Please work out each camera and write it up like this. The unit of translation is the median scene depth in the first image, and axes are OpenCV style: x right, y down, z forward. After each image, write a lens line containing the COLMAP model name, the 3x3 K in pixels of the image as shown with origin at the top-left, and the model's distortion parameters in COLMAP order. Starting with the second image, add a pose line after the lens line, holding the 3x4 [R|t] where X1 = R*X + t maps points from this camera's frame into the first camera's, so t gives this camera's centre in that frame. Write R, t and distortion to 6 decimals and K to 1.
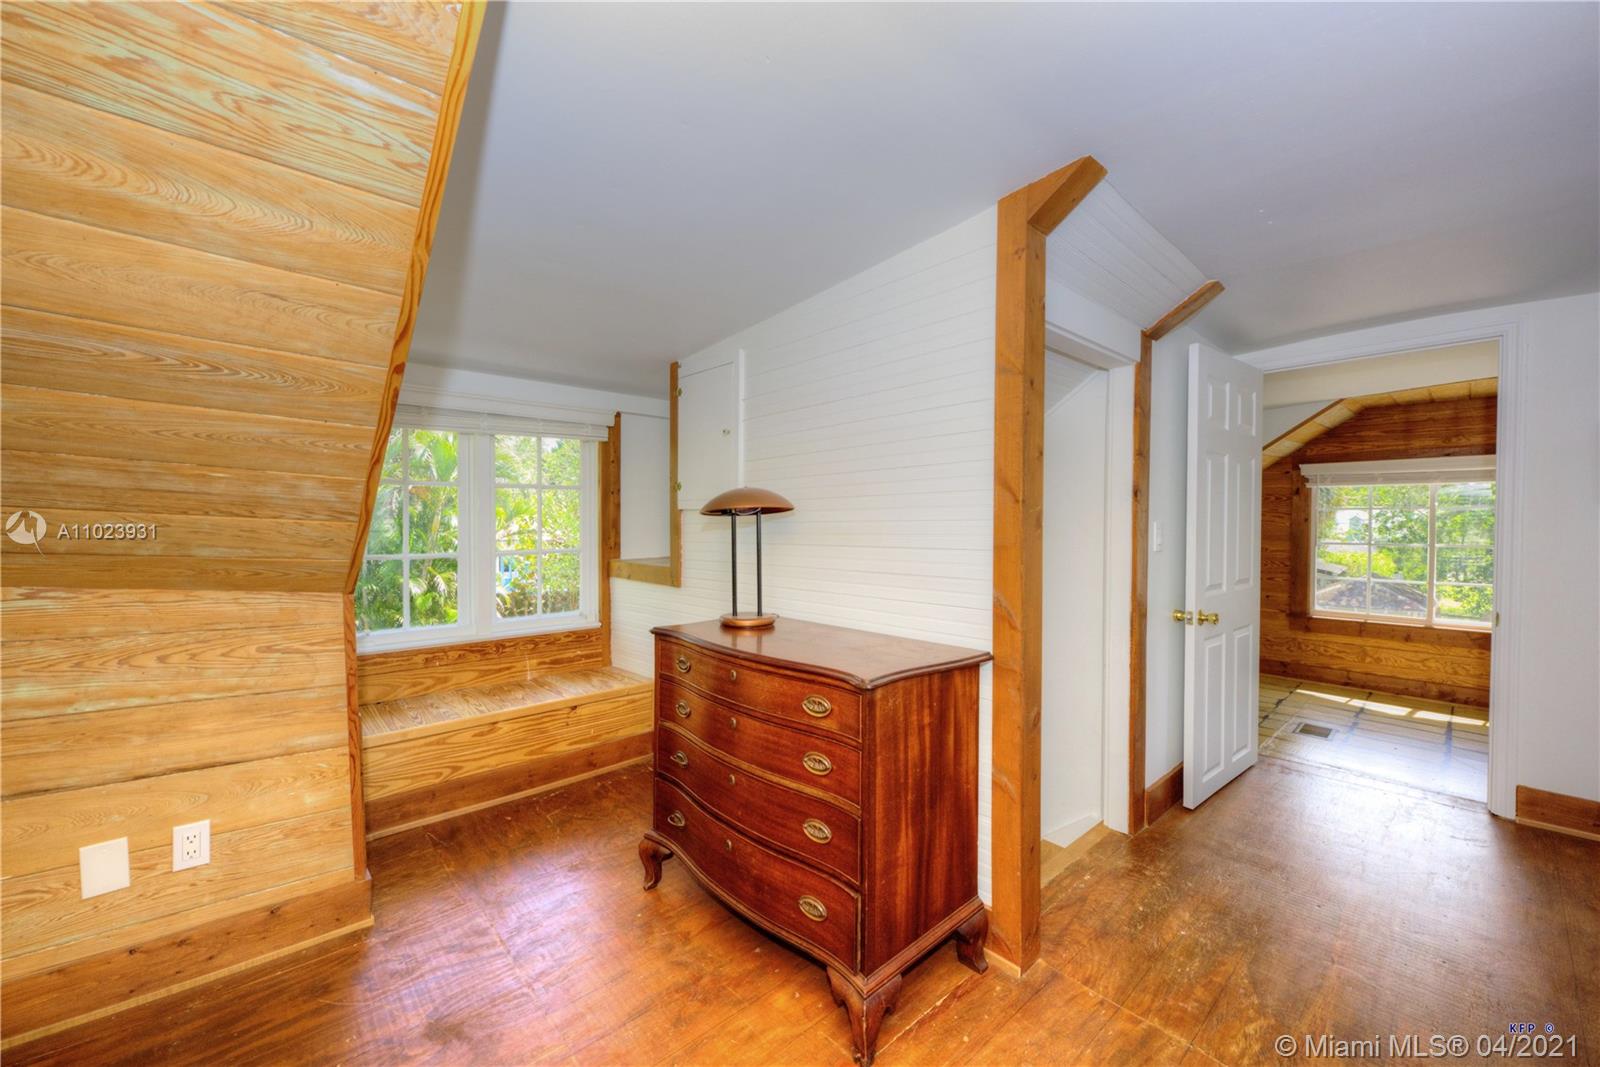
lens RADIAL K [[623.3, 0, 791.9], [0, 623.3, 535.6], [0, 0, 1]] dist [-0.001522, -0.001278]
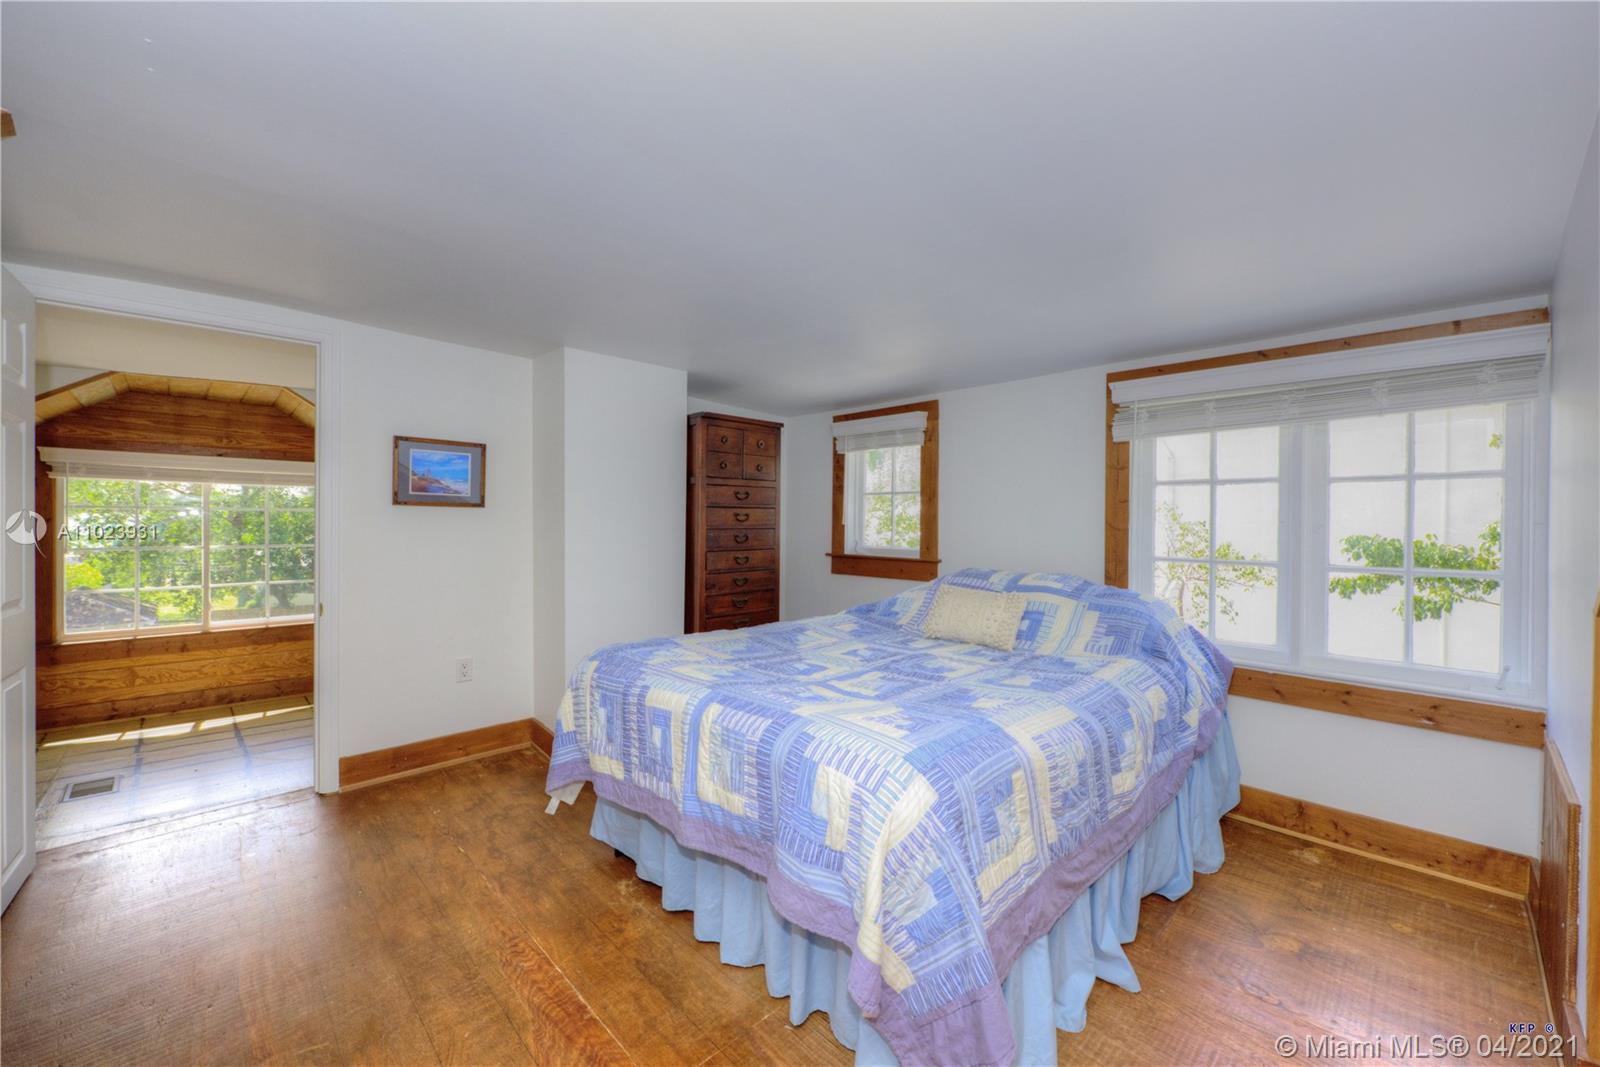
lens RADIAL K [[623.3, 0, 801.0], [0, 623.3, 531.2], [0, 0, 1]] dist [-0.001522, -0.001278]
pose [[-0.050748, -0.003743, 0.998704, 0.029784], [0.023392, 0.999714, 0.004936, 0.013697], [-0.998438, 0.023613, -0.050646, 0.221731]]
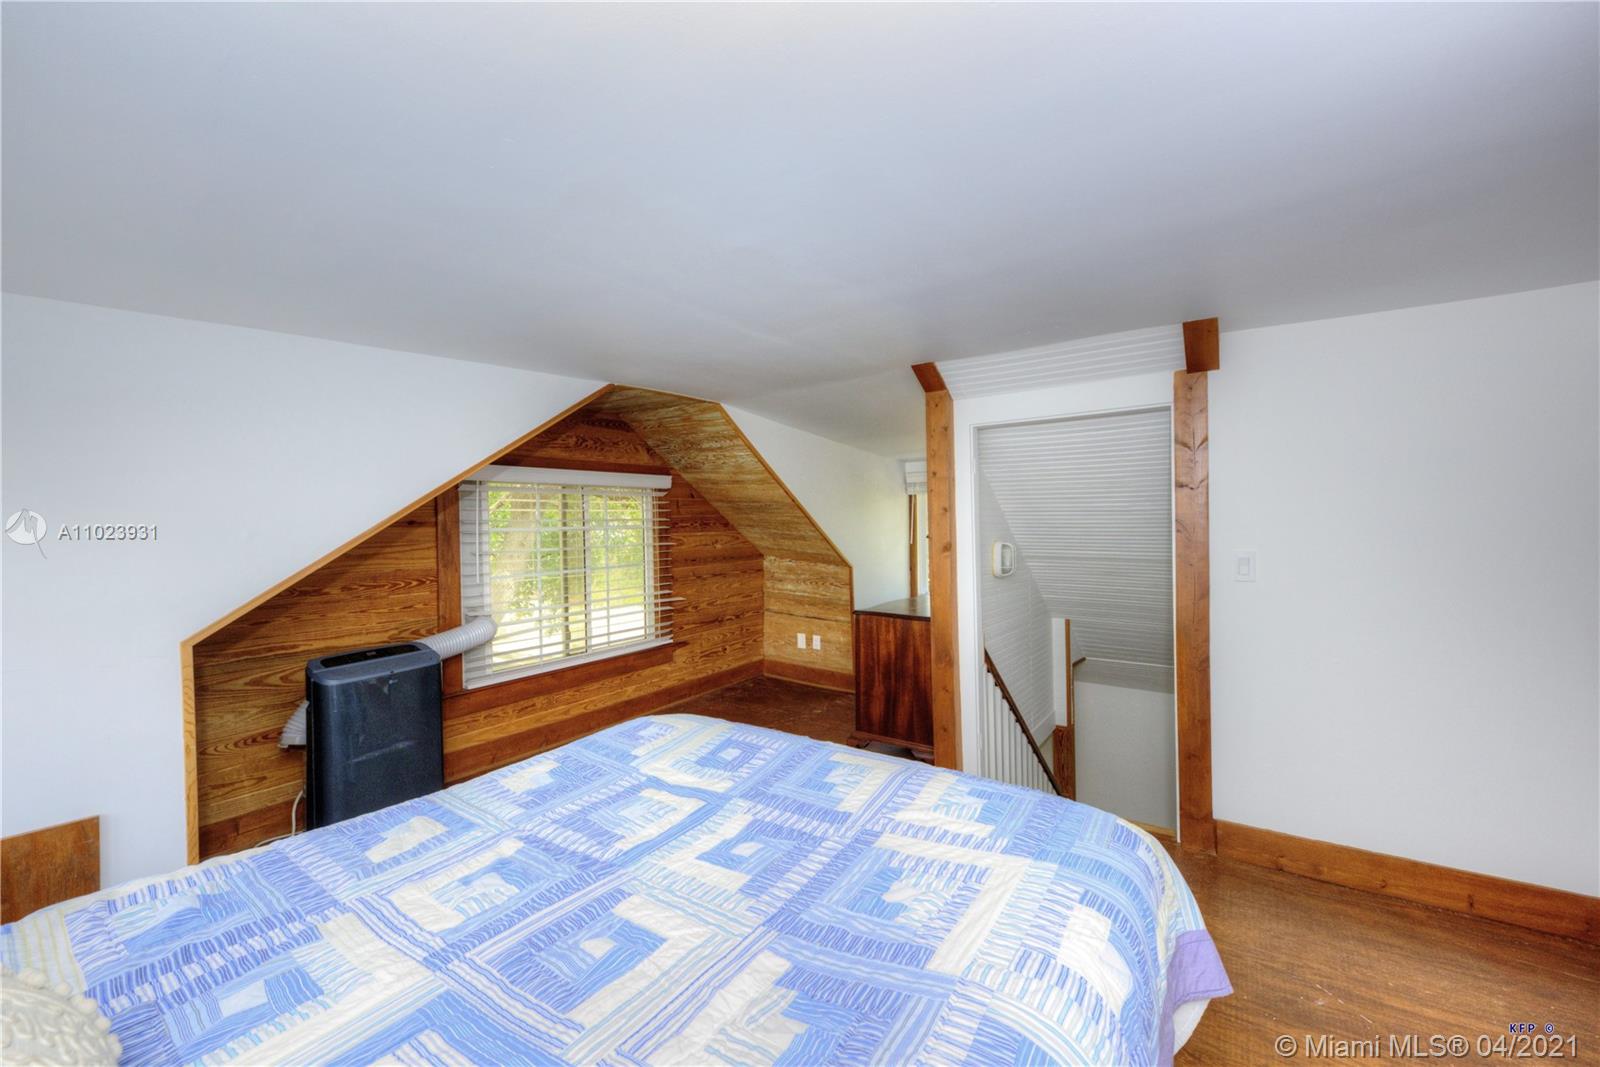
lens RADIAL K [[623.3, 0, 800.0], [0, 623.3, 535.2], [0, 0, 1]] dist [-0.001522, -0.001278]
pose [[0.226620, 0.007496, -0.973954, 1.331679], [-0.010486, 0.999931, 0.005256, -0.042909], [0.973927, 0.009021, 0.226683, 0.115009]]
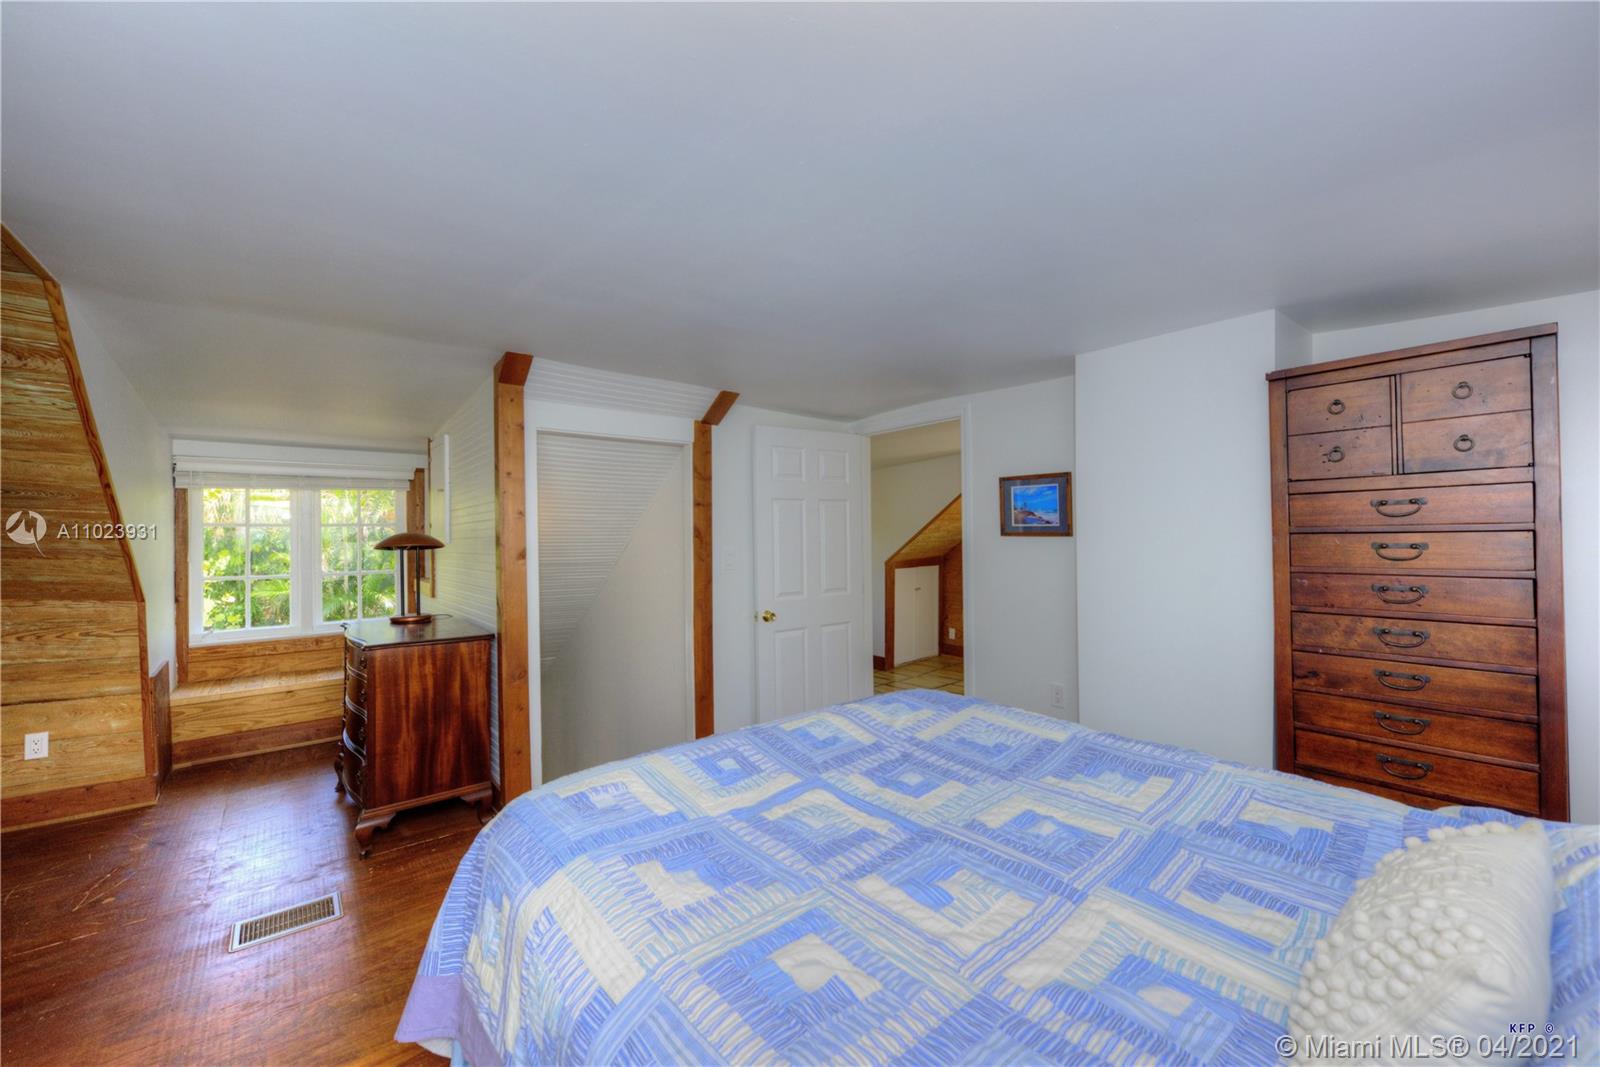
lens RADIAL K [[623.3, 0, 796.3], [0, 623.3, 533.9], [0, 0, 1]] dist [-0.001522, -0.001278]
pose [[0.999132, -0.011026, -0.040180, 0.779836], [0.010126, 0.999695, -0.022527, -0.023358], [0.040417, 0.022101, 0.998938, -0.419249]]
